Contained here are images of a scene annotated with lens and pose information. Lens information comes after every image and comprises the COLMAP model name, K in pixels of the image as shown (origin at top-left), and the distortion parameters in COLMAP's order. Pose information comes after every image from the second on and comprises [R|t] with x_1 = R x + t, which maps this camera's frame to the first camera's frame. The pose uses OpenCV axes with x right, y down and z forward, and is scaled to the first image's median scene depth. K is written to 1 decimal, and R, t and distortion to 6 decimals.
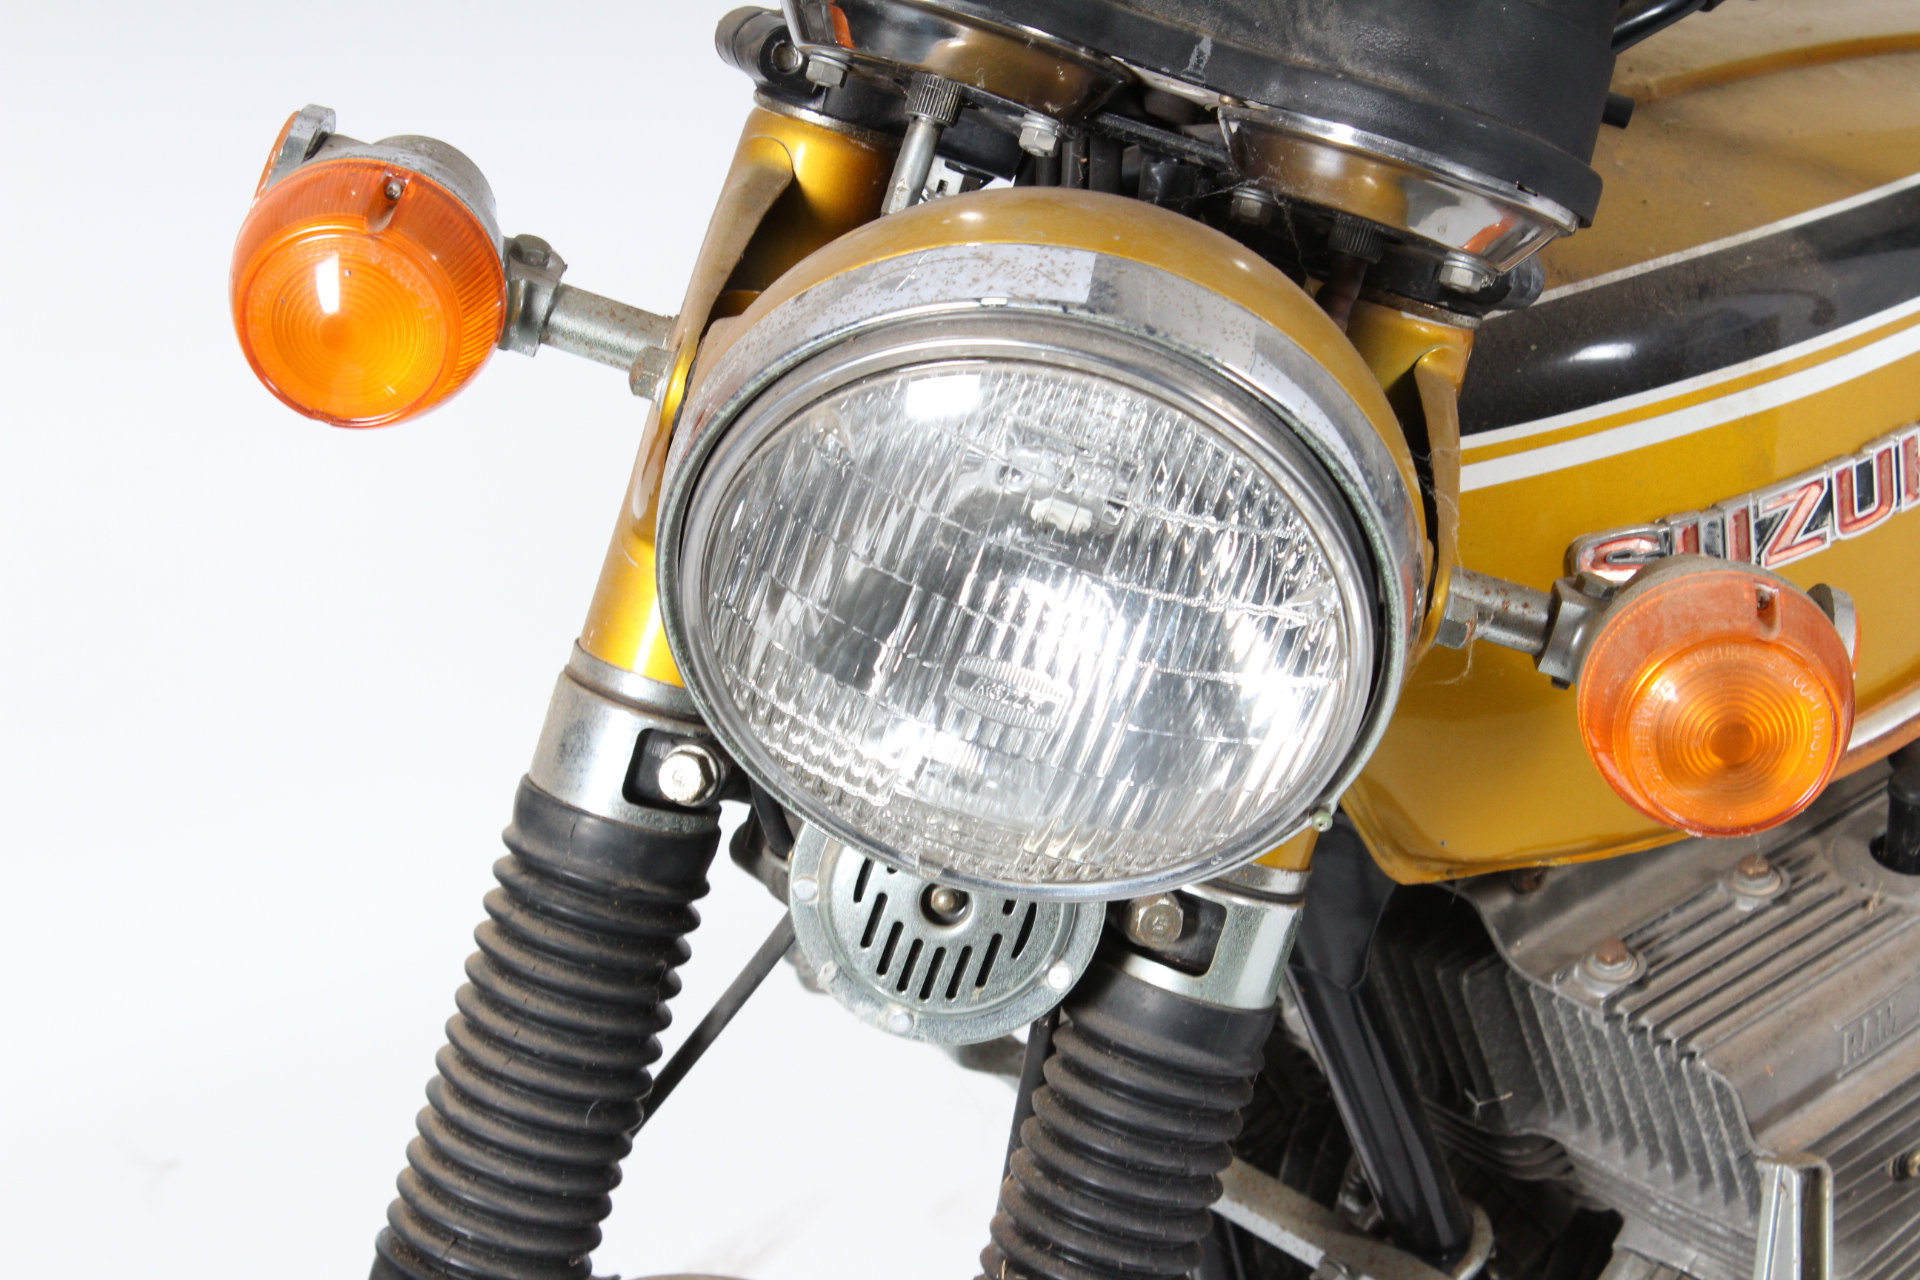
lens RADIAL K [[4309.1, 0, 963.5], [0, 4309.1, 645.4], [0, 0, 1]] dist [0.076389, 0.000000]
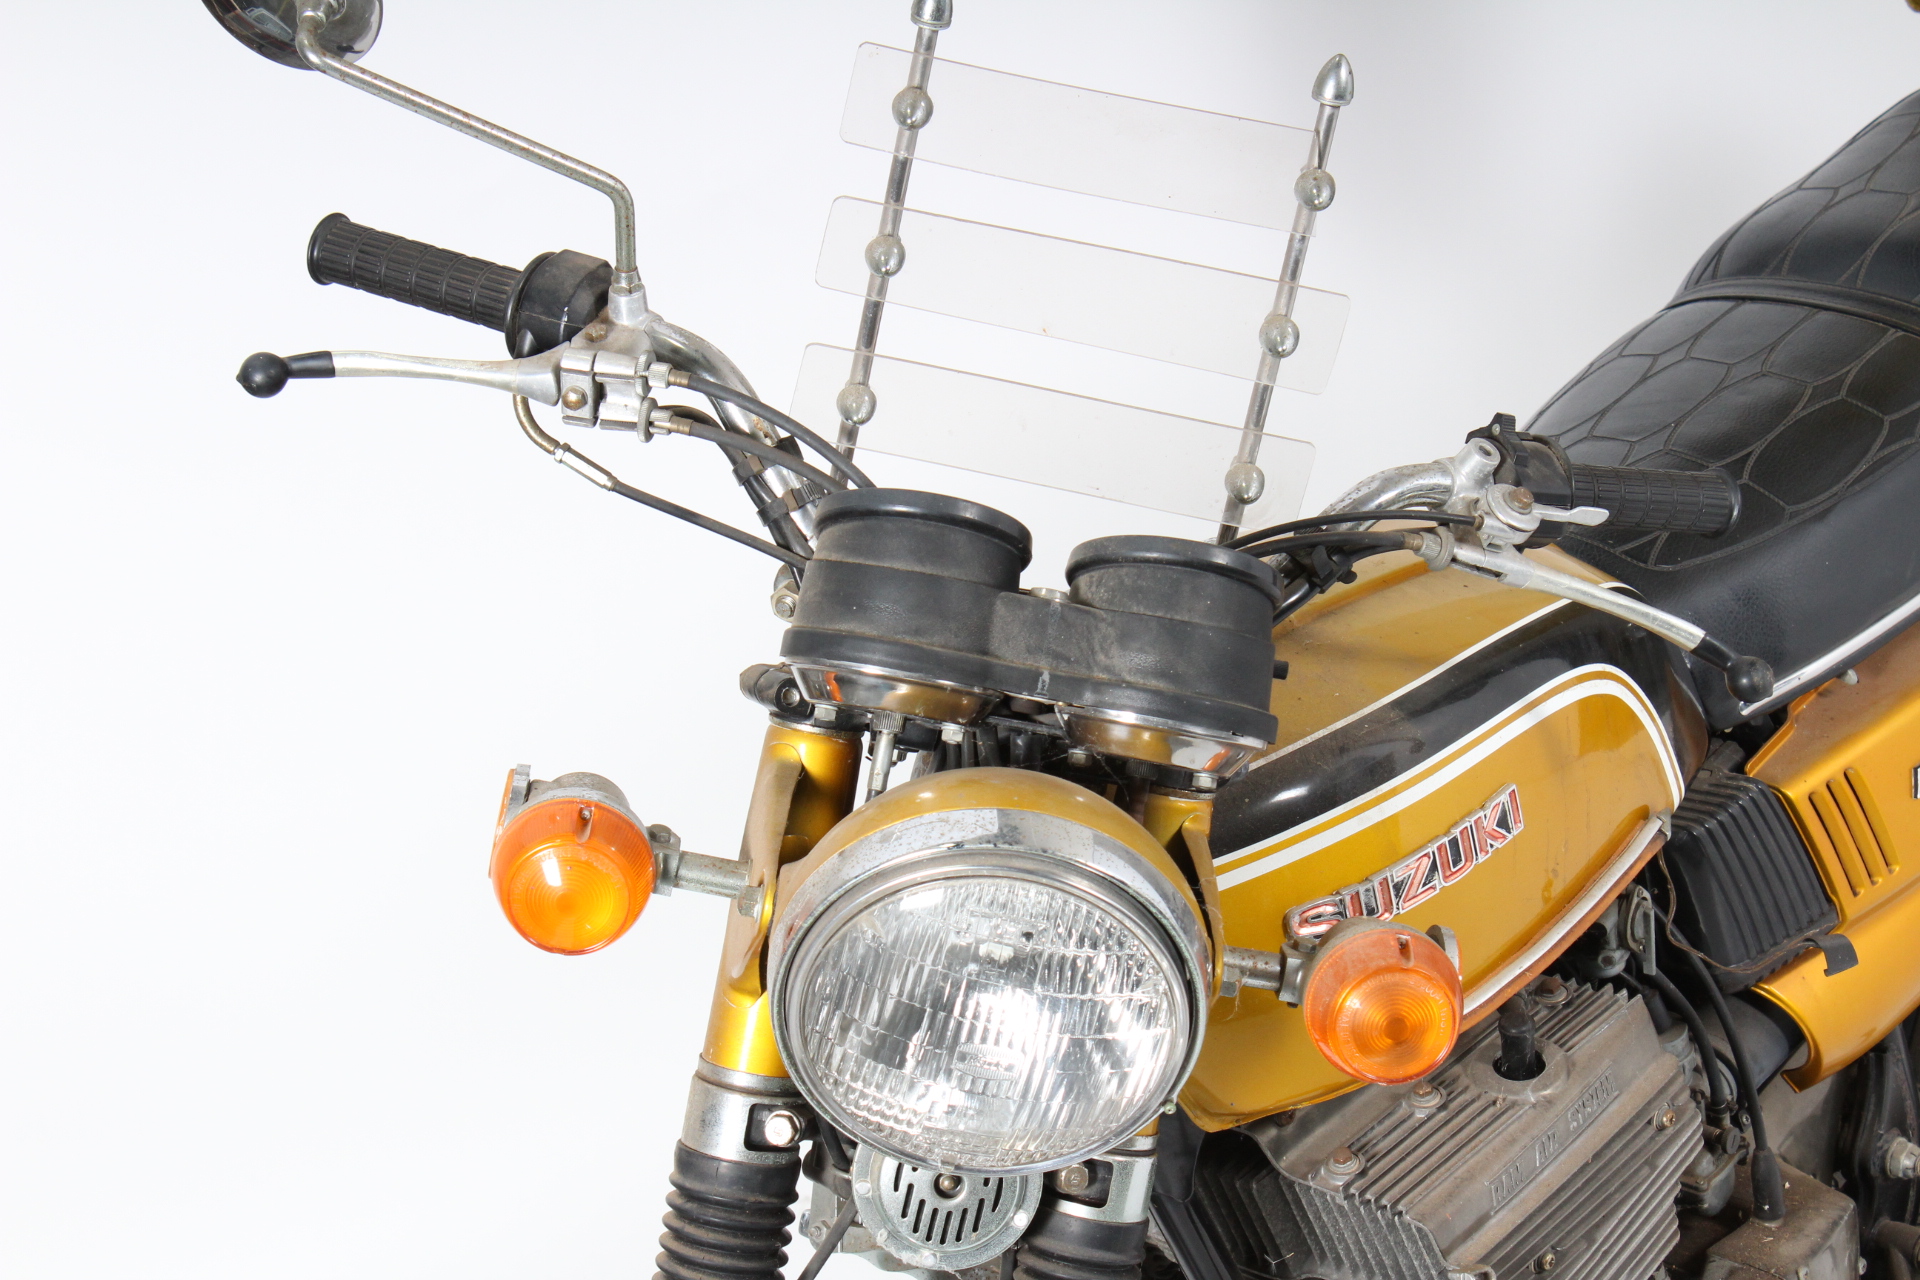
lens RADIAL K [[3925.8, 0, 953.1], [0, 3925.8, 626.5], [0, 0, 1]] dist [0.003337, 0.000000]
pose [[0.989366, -0.127024, 0.070853, -0.082367], [0.131813, 0.988968, -0.067590, -0.050749], [-0.061485, 0.076211, 0.995194, -0.527373]]
